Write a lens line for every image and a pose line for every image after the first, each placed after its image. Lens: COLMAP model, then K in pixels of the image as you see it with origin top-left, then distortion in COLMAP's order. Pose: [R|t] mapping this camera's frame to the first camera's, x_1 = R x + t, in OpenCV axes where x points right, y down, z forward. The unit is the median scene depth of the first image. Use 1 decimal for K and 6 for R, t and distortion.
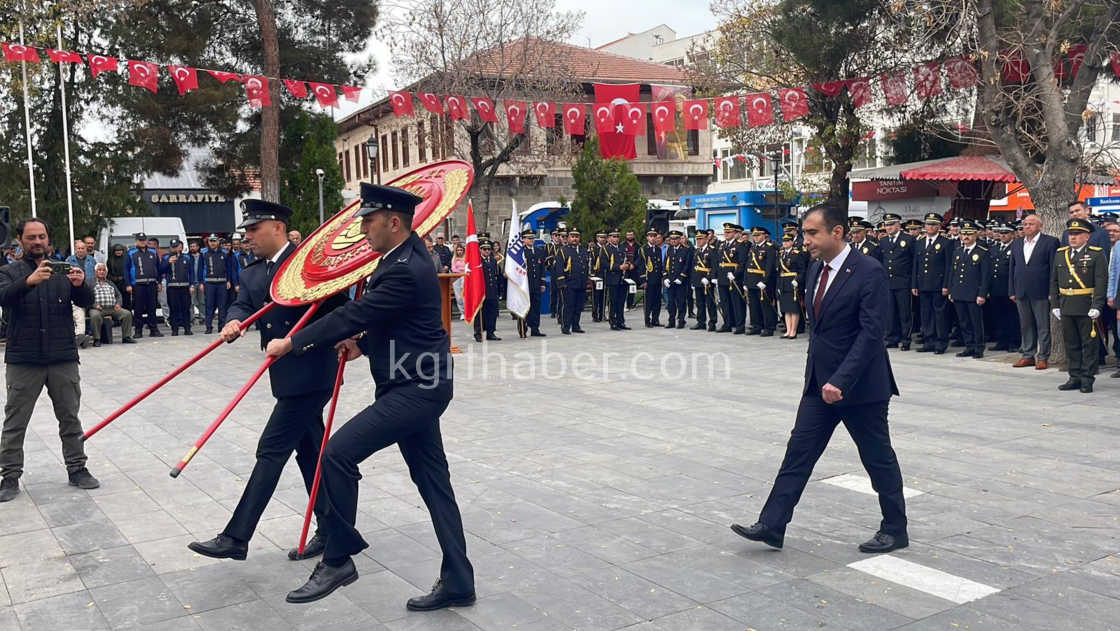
lens RADIAL K [[966.5, 0, 530.7], [0, 966.5, 299.5], [0, 0, 1]] dist [0.095337, -0.138184]
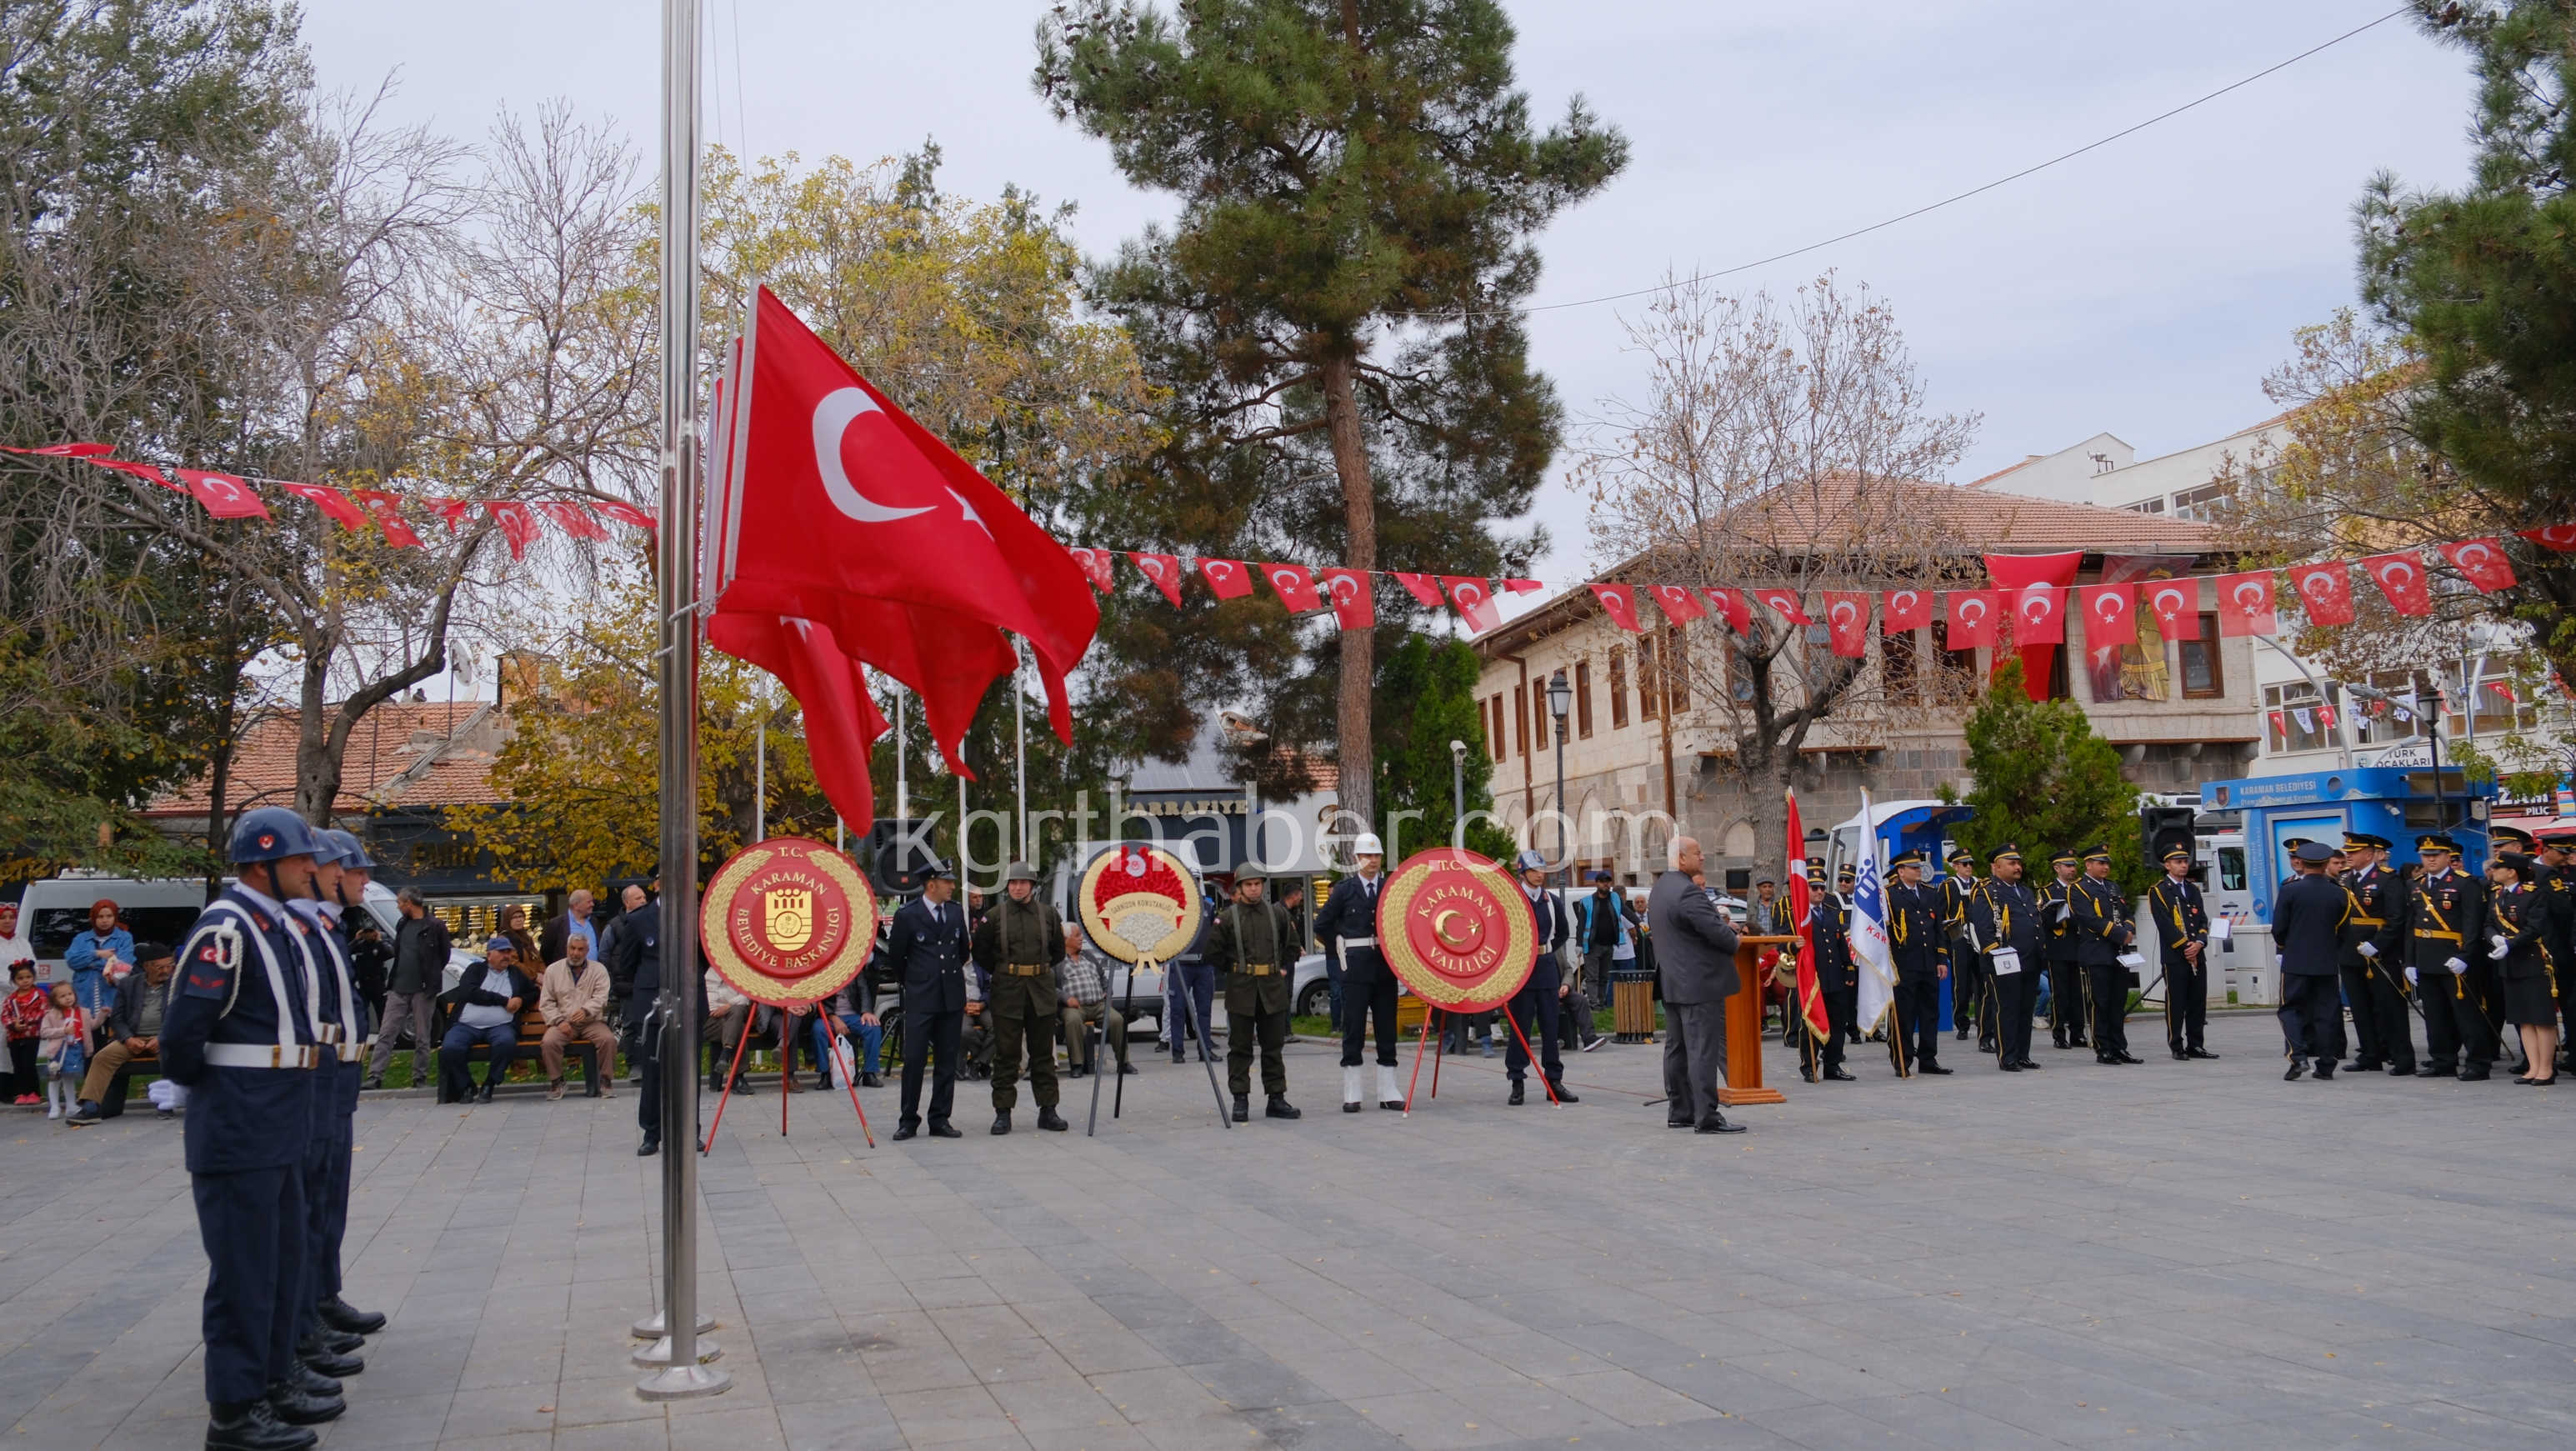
lens RADIAL K [[1993.2, 0, 1282.0], [0, 1993.2, 714.4], [0, 0, 1]] dist [-0.031095, 0.030497]
pose [[0.966270, -0.028281, -0.255975, -0.039598], [-0.010732, 0.988667, -0.149743, 0.010960], [0.257309, 0.147440, 0.955015, -0.028272]]
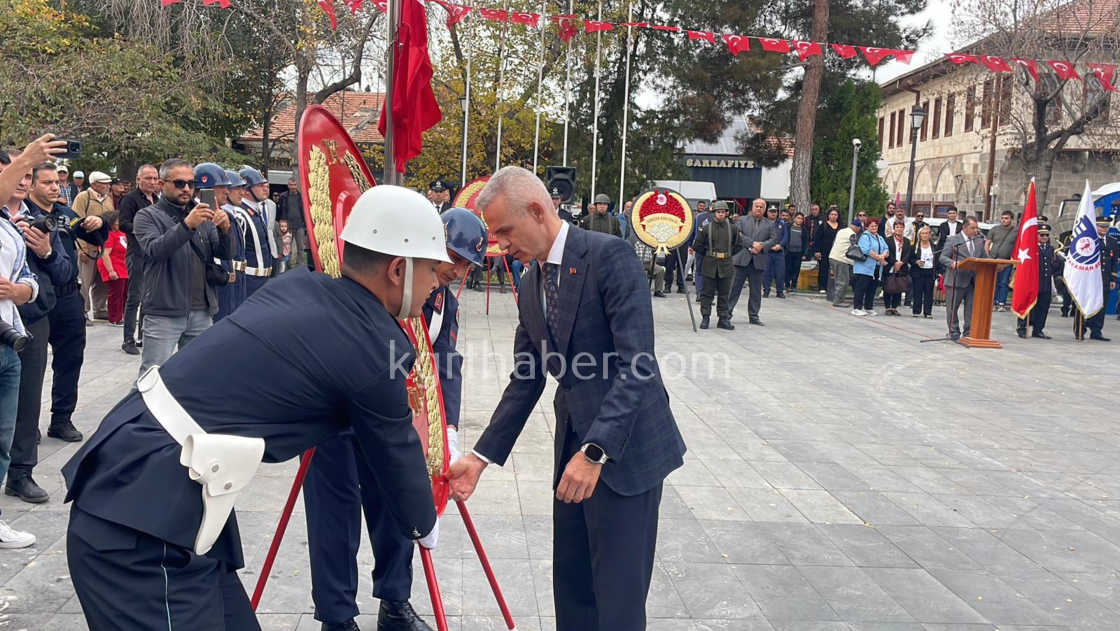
lens RADIAL K [[966.5, 0, 536.6], [0, 966.5, 302.1], [0, 0, 1]] dist [0.095337, -0.138184]
pose [[0.870177, 0.110389, -0.480214, -0.010338], [-0.092614, 0.993854, 0.060640, -0.001978], [0.483957, -0.008293, 0.875052, -0.007724]]
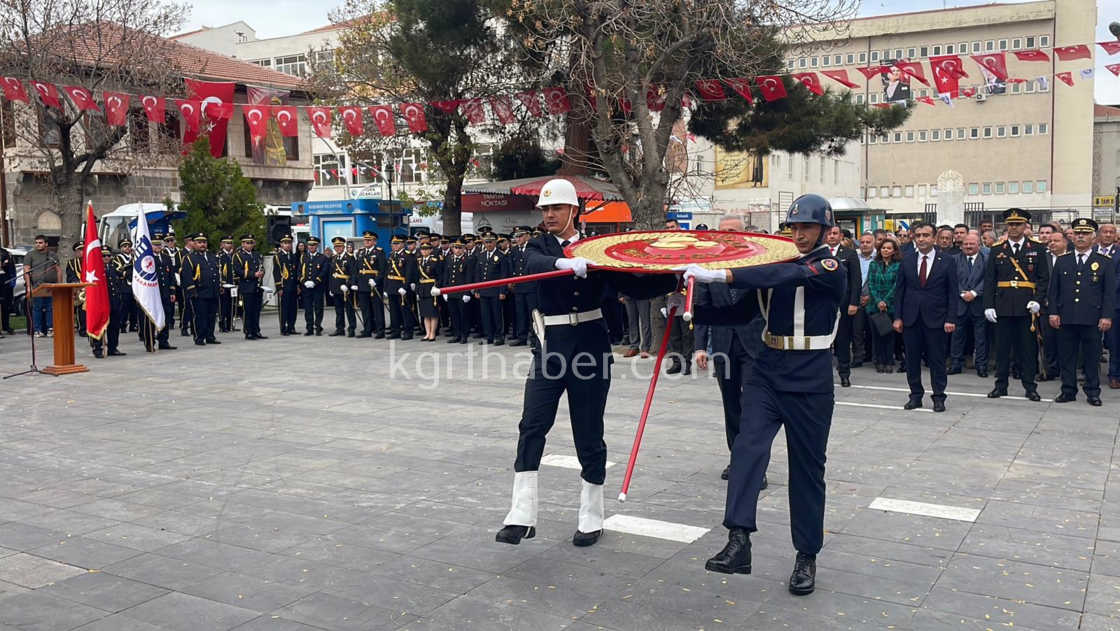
lens RADIAL K [[966.5, 0, 553.1], [0, 966.5, 303.7], [0, 0, 1]] dist [0.095337, -0.138184]
pose [[0.901549, -0.020308, 0.432200, -0.053714], [0.021132, 0.999773, 0.002896, -0.000676], [-0.432160, 0.006522, 0.901773, -0.010108]]
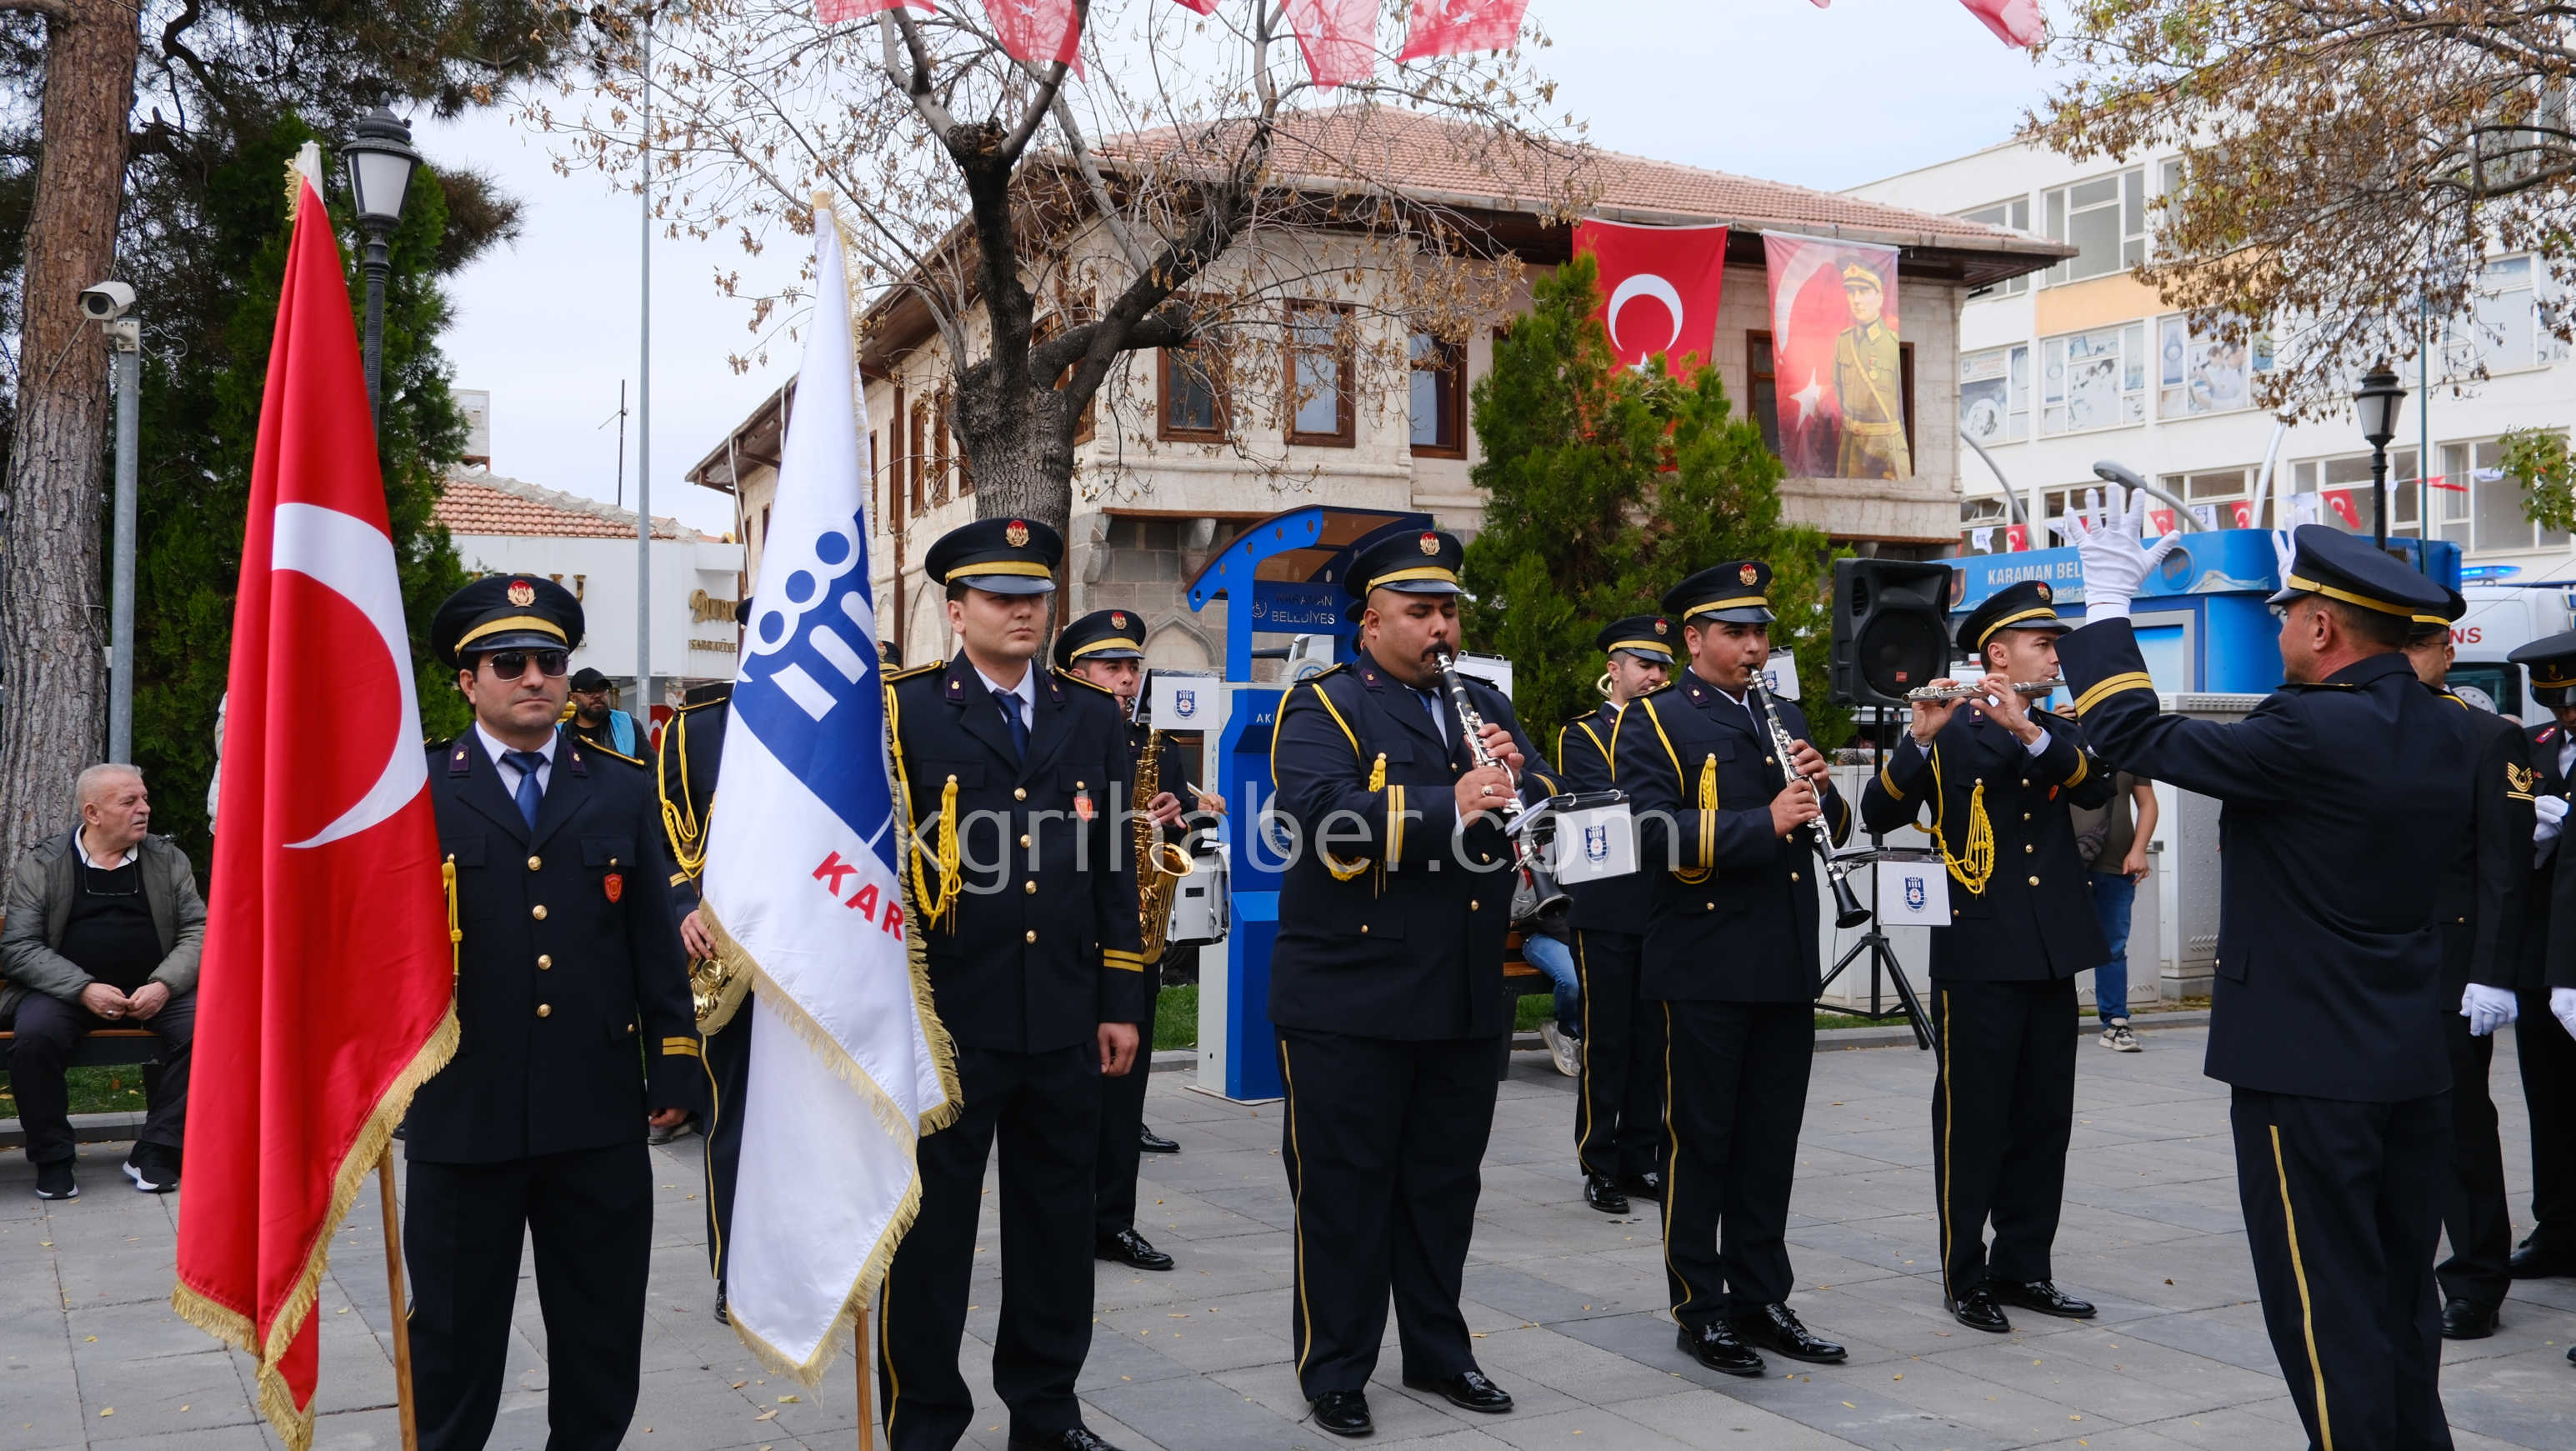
lens RADIAL K [[2278.7, 0, 1274.9], [0, 2278.7, 722.4], [0, 0, 1]] dist [0.011371, -0.002879]
pose [[0.997824, 0.029036, -0.059193, 0.038529], [-0.033453, 0.996619, -0.075048, -0.024329], [0.056814, 0.076865, 0.995421, 0.609401]]
